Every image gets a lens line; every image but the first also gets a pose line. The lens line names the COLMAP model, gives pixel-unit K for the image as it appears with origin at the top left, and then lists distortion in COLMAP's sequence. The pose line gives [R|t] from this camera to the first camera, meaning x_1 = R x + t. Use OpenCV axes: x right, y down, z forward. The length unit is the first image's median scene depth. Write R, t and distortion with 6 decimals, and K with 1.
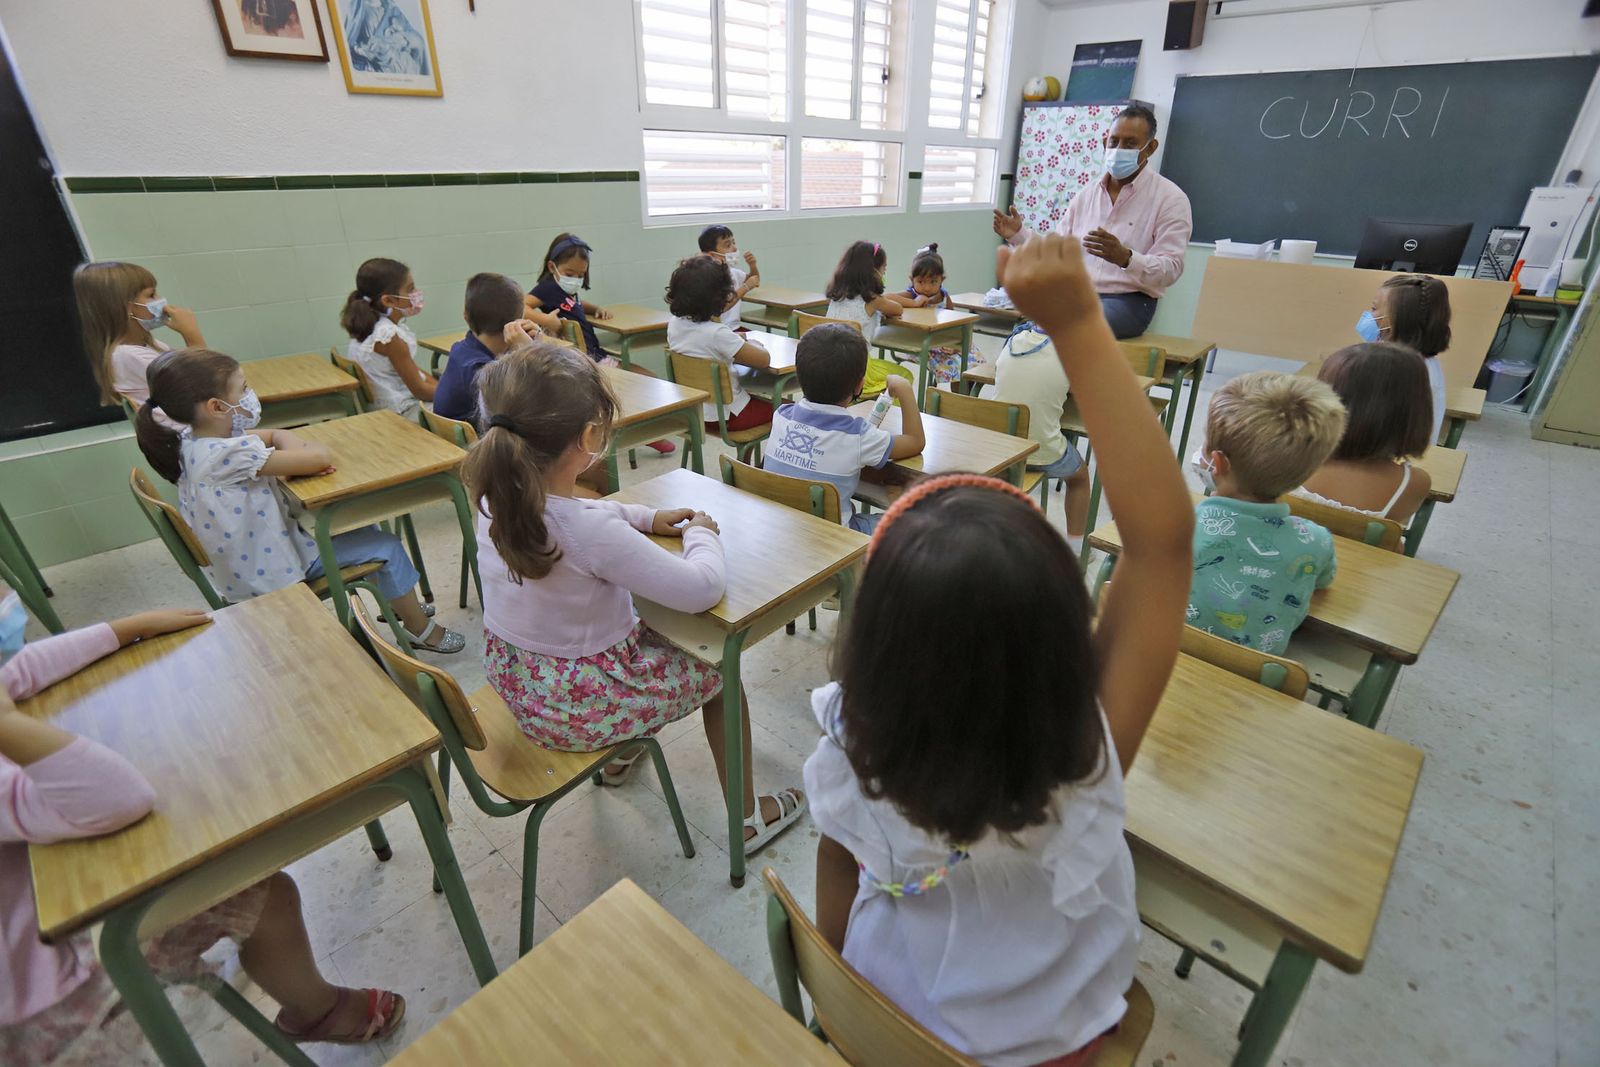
lens RADIAL K [[723.9, 0, 799.2], [0, 723.9, 504.5], [0, 0, 1]] dist [-0.023046, 0.012572]
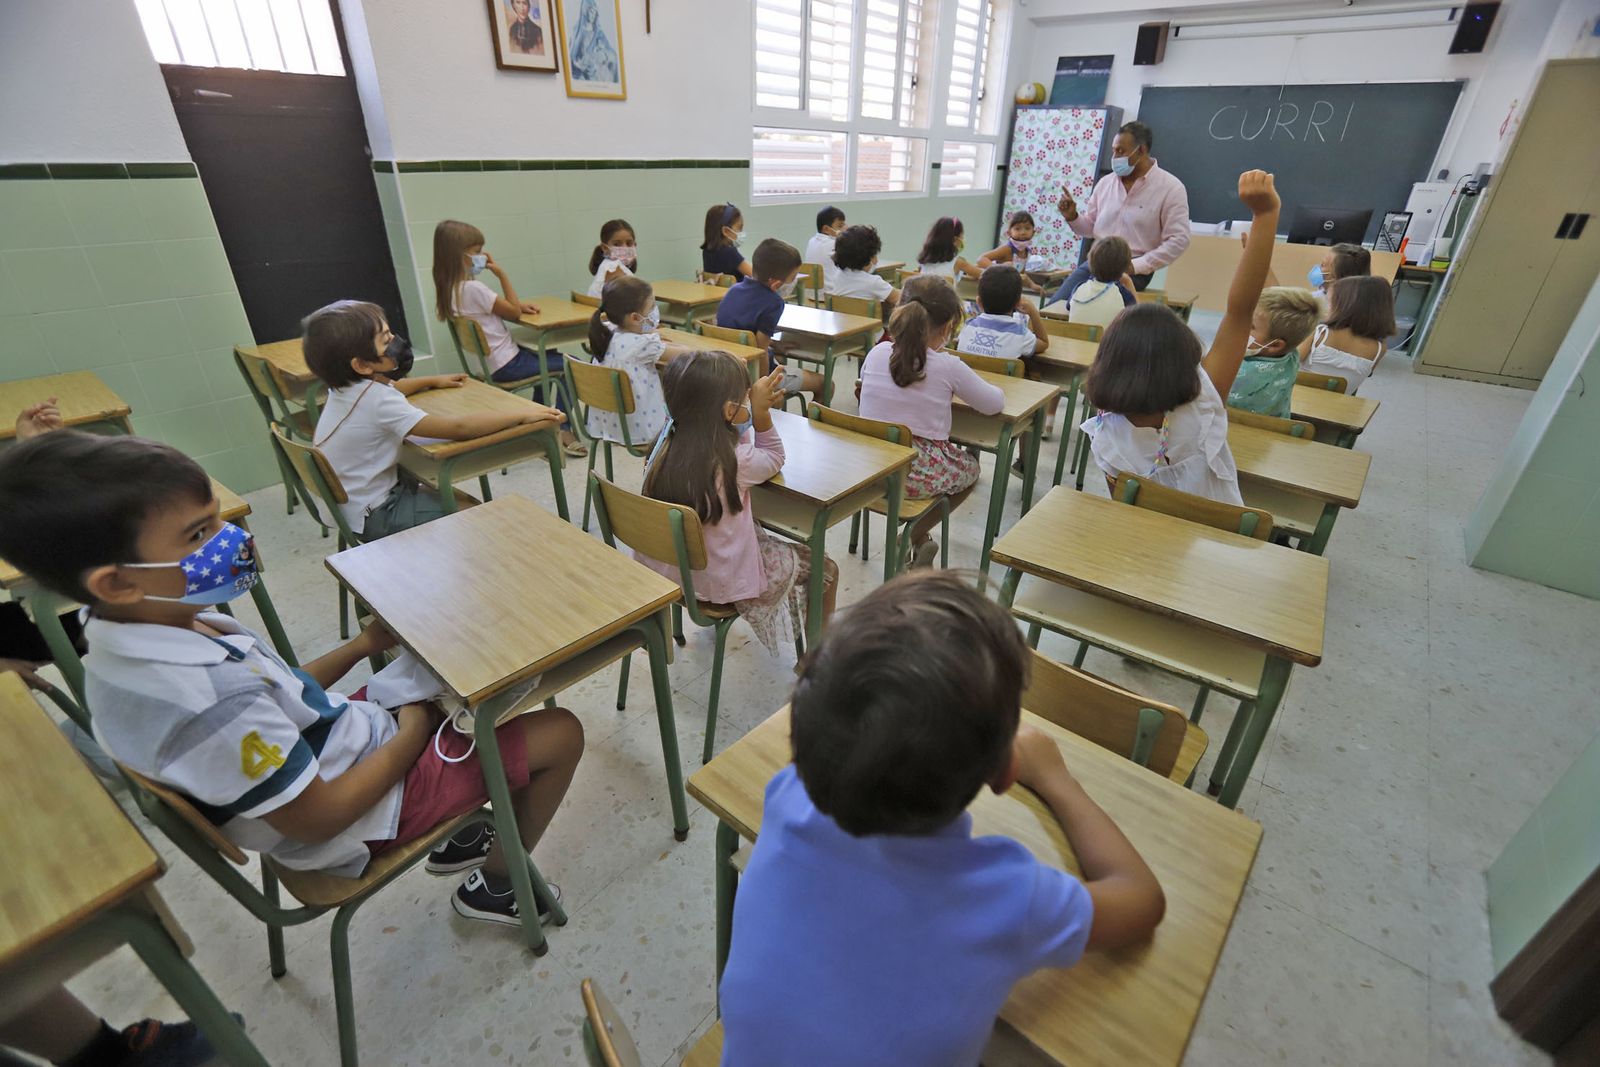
lens RADIAL K [[684.7, 0, 804.3], [0, 684.7, 488.6], [0, 0, 1]] dist [-0.000954, 0.000183]
pose [[0.997305, -0.017227, 0.071316, -0.172591], [0.015891, 0.999688, 0.019260, 0.069157], [-0.071626, -0.018075, 0.997268, -0.163124]]
